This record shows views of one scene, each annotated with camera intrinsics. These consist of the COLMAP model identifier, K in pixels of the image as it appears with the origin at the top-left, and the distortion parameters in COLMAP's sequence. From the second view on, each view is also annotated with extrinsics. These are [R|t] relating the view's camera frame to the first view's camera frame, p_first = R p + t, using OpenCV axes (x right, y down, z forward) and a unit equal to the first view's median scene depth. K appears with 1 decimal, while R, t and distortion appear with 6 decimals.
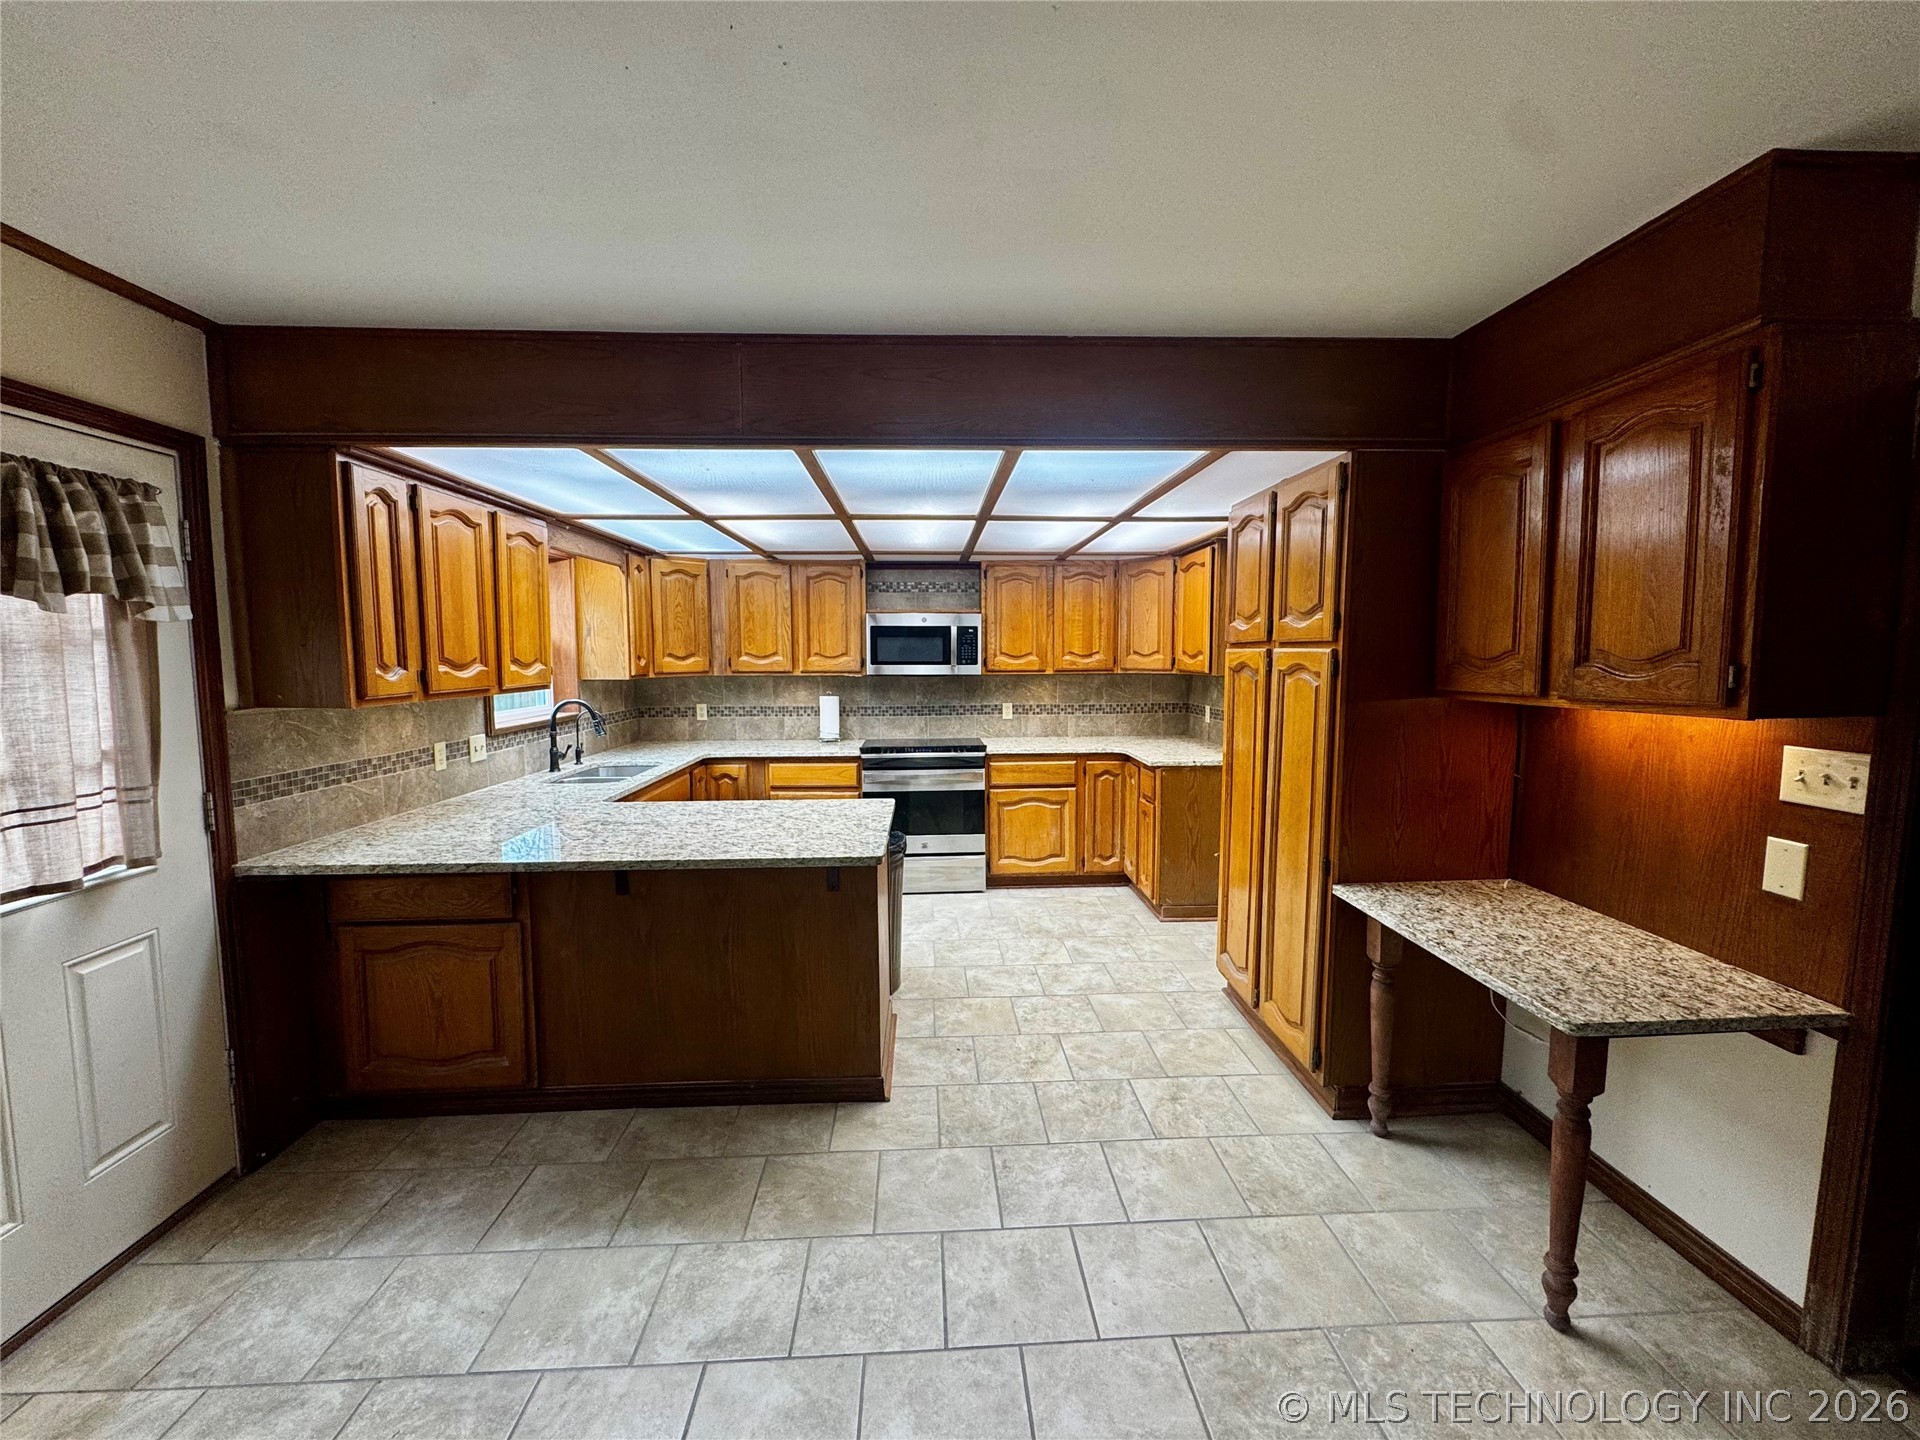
lens RADIAL K [[765.1, 0, 957.0], [0, 765.1, 717.3], [0, 0, 1]] dist [-0.004219, -0.000322]
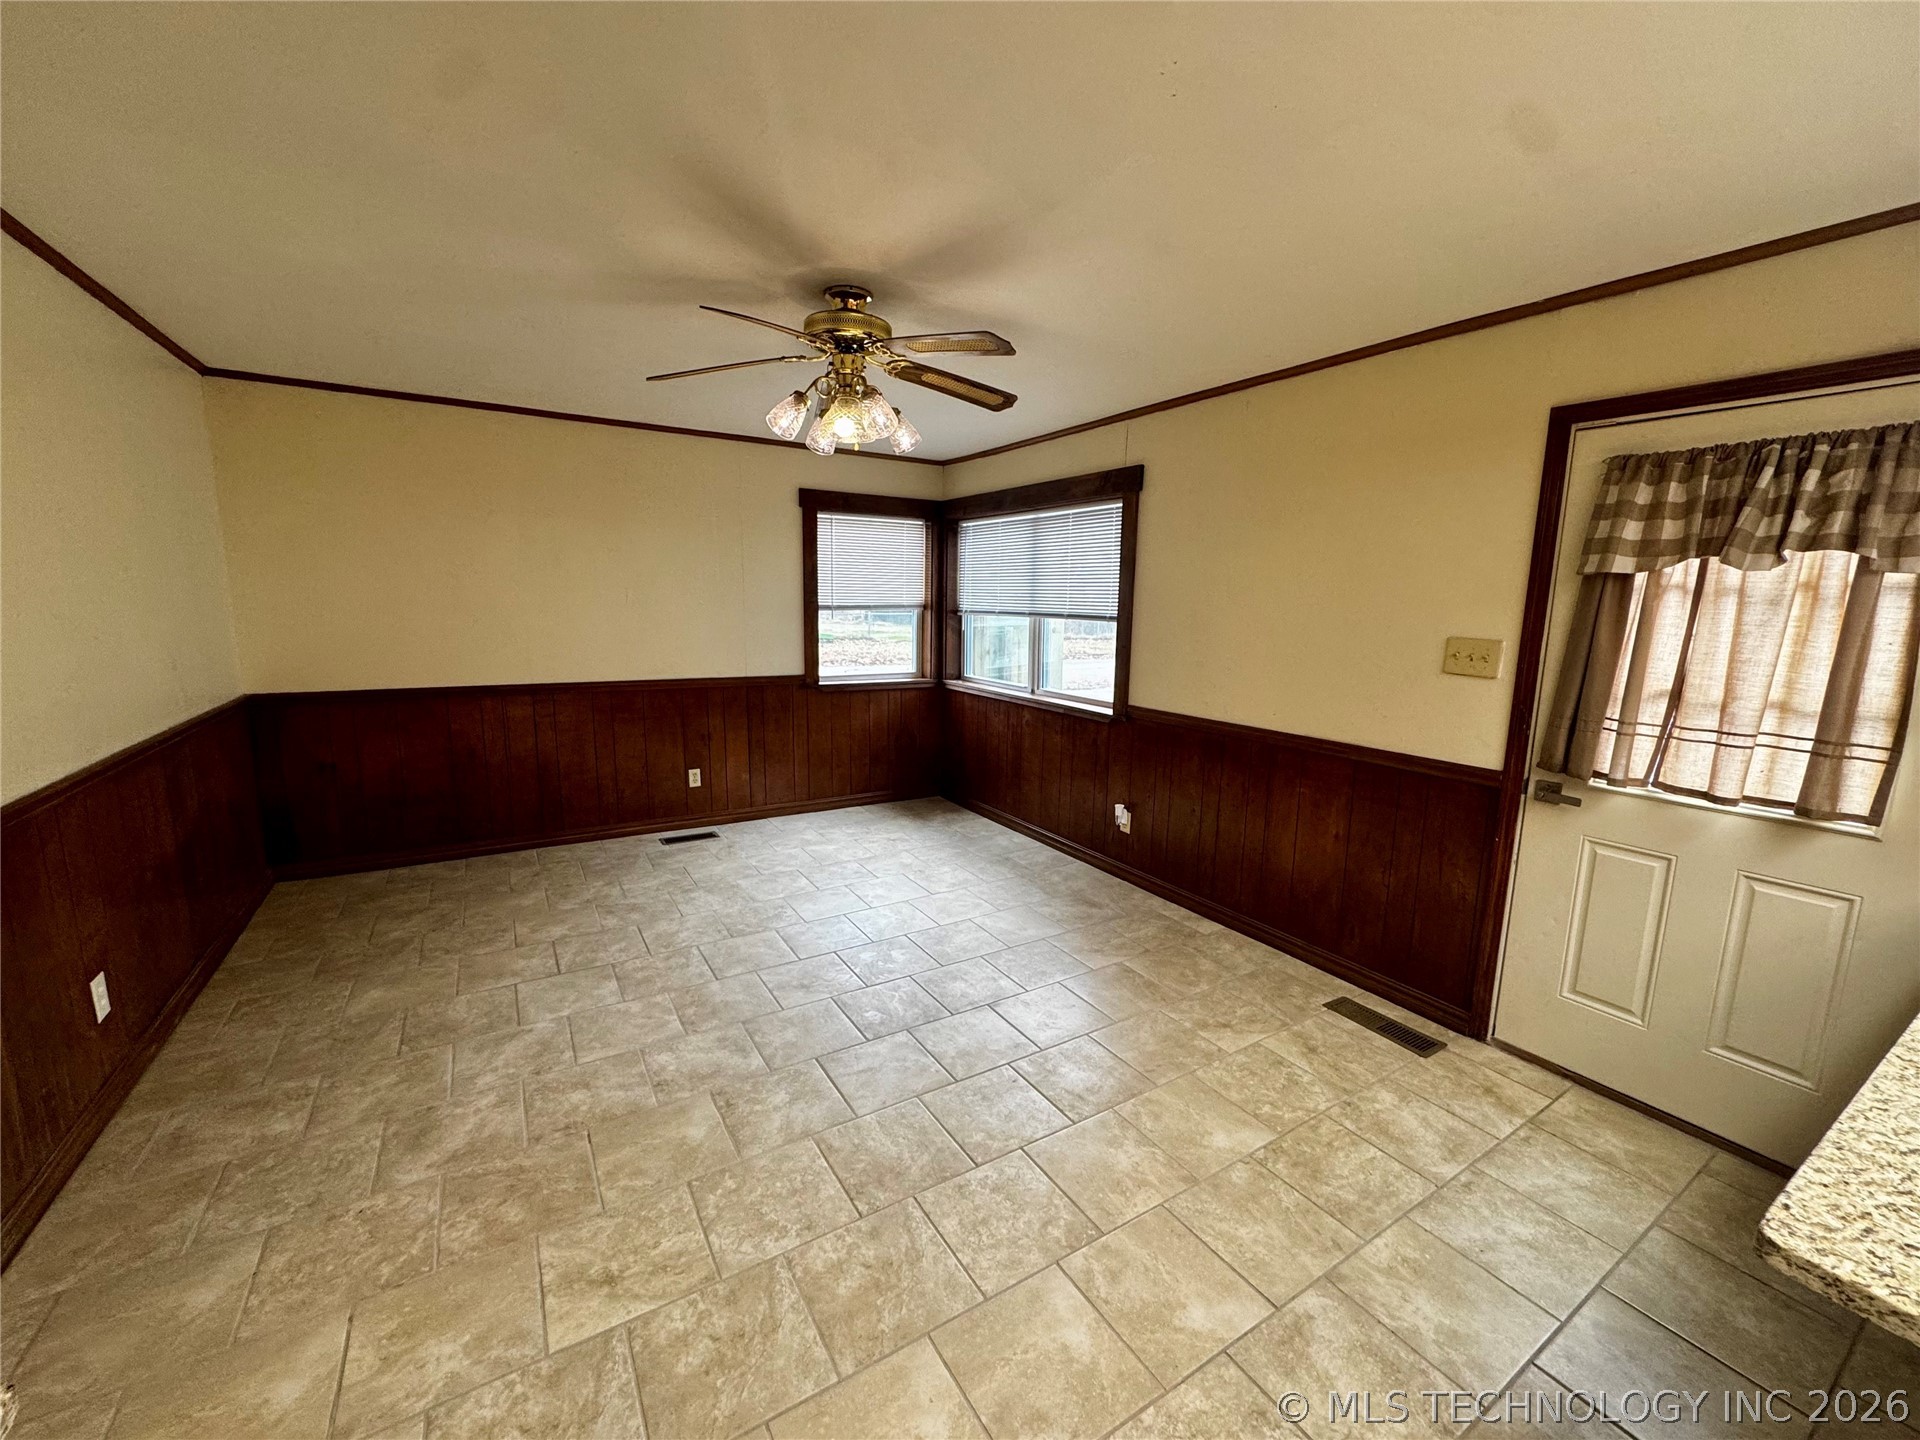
lens RADIAL K [[765.1, 0, 956.0], [0, 765.1, 716.1], [0, 0, 1]] dist [-0.004219, -0.000322]
pose [[-0.876519, 0.063580, -0.477150, 0.439529], [-0.057830, 0.970151, 0.235506, -0.117190], [0.477881, 0.234019, -0.846679, 1.353835]]
